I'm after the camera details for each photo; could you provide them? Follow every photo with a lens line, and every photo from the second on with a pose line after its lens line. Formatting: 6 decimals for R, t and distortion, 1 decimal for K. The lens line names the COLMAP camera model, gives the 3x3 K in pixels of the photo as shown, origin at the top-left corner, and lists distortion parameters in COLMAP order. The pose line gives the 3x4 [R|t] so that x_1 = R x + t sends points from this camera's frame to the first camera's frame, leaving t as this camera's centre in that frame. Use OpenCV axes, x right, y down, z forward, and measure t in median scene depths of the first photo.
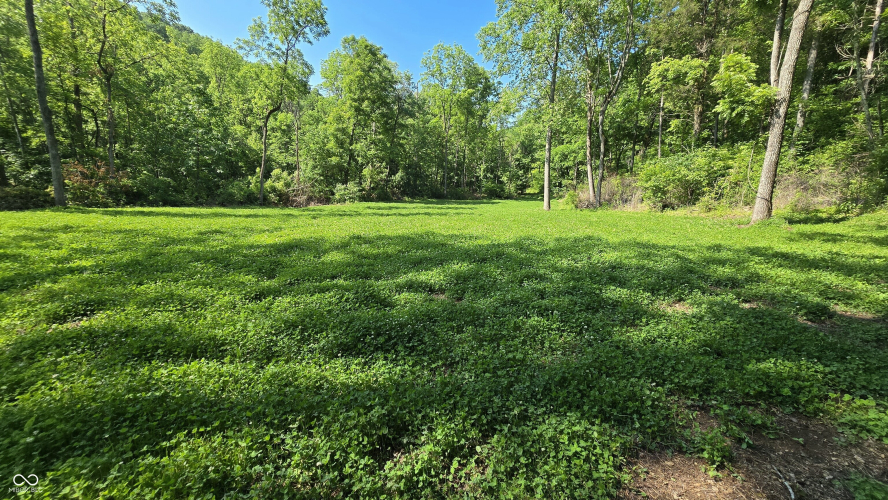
lens RADIAL K [[366.5, 0, 444.8], [0, 366.5, 254.4], [0, 0, 1]] dist [0.002698, 0.000622]
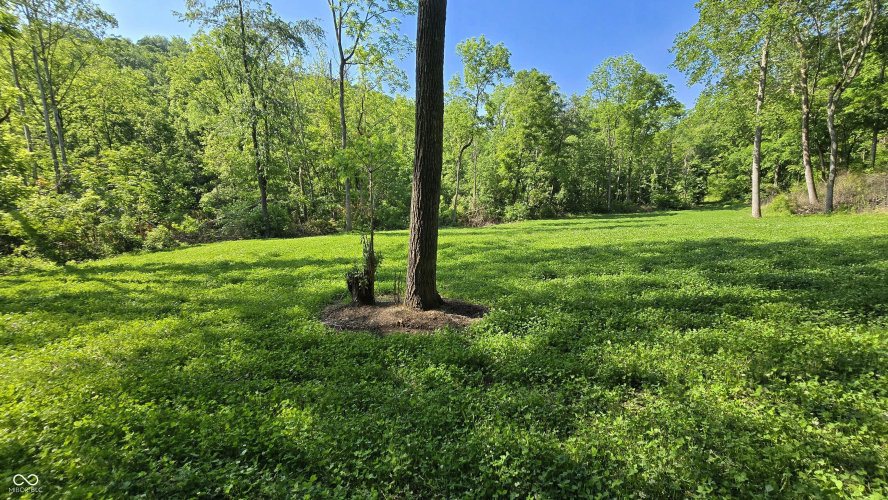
lens RADIAL K [[366.5, 0, 443.0], [0, 366.5, 259.2], [0, 0, 1]] dist [0.002698, 0.000622]
pose [[0.931720, -0.009547, -0.363051, -0.083707], [-0.004611, 0.999263, -0.038112, 0.014926], [0.363147, 0.037184, 0.930990, -0.095495]]
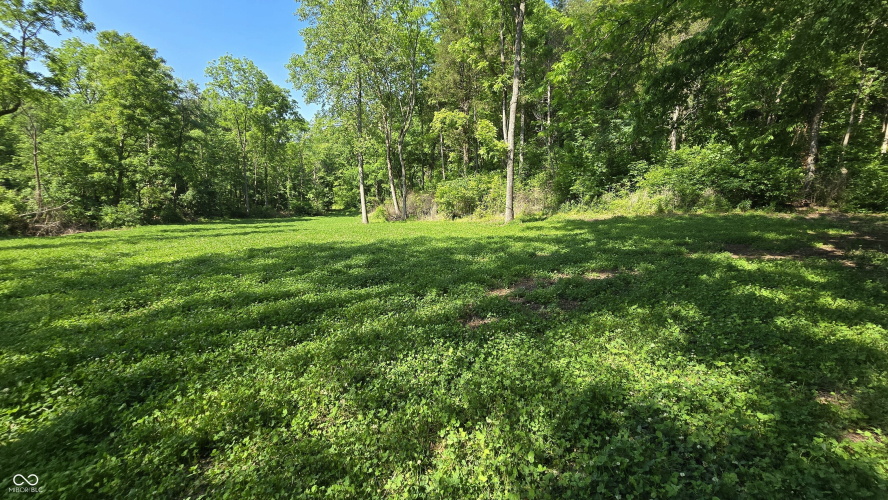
lens RADIAL K [[366.5, 0, 439.9], [0, 366.5, 258.0], [0, 0, 1]] dist [0.002698, 0.000622]
pose [[0.865362, -0.095203, 0.492021, -0.068418], [0.111285, 0.993783, -0.003436, 0.012288], [-0.488634, 0.057728, 0.870577, -0.079218]]
